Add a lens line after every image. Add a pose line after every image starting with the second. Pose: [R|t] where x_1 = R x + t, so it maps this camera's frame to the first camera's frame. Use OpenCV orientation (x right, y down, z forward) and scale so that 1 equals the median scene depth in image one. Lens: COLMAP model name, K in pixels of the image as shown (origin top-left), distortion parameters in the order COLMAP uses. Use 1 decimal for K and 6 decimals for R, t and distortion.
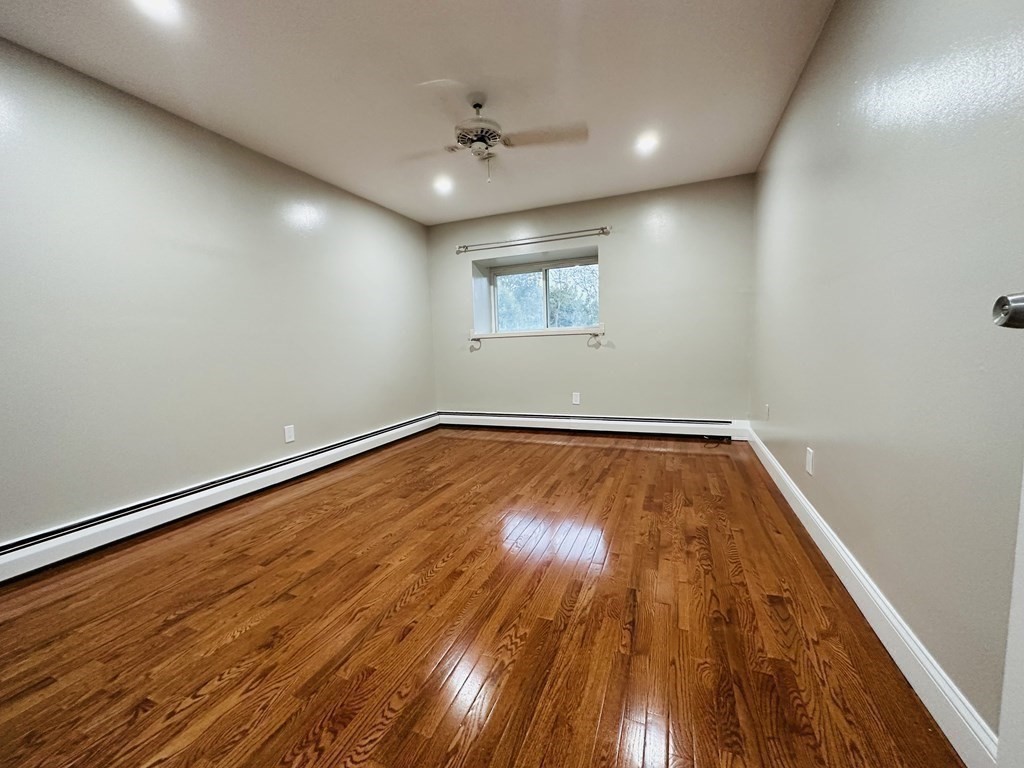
lens RADIAL K [[407.3, 0, 512.1], [0, 407.3, 383.0], [0, 0, 1]] dist [-0.007611, 0.001580]
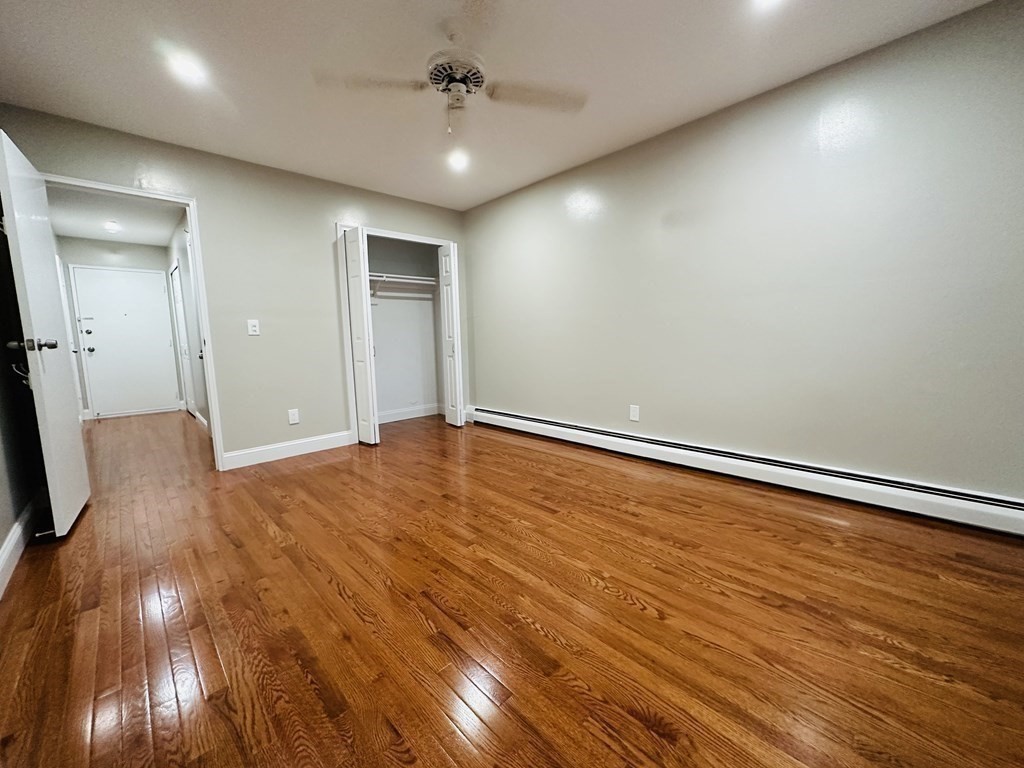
lens RADIAL K [[407.3, 0, 512.1], [0, 407.3, 384.6], [0, 0, 1]] dist [-0.007611, 0.001580]
pose [[-0.408279, 0.147924, -0.900792, 0.636081], [-0.049612, 0.981729, 0.183702, -0.153283], [0.911508, 0.119692, -0.393481, 1.392003]]
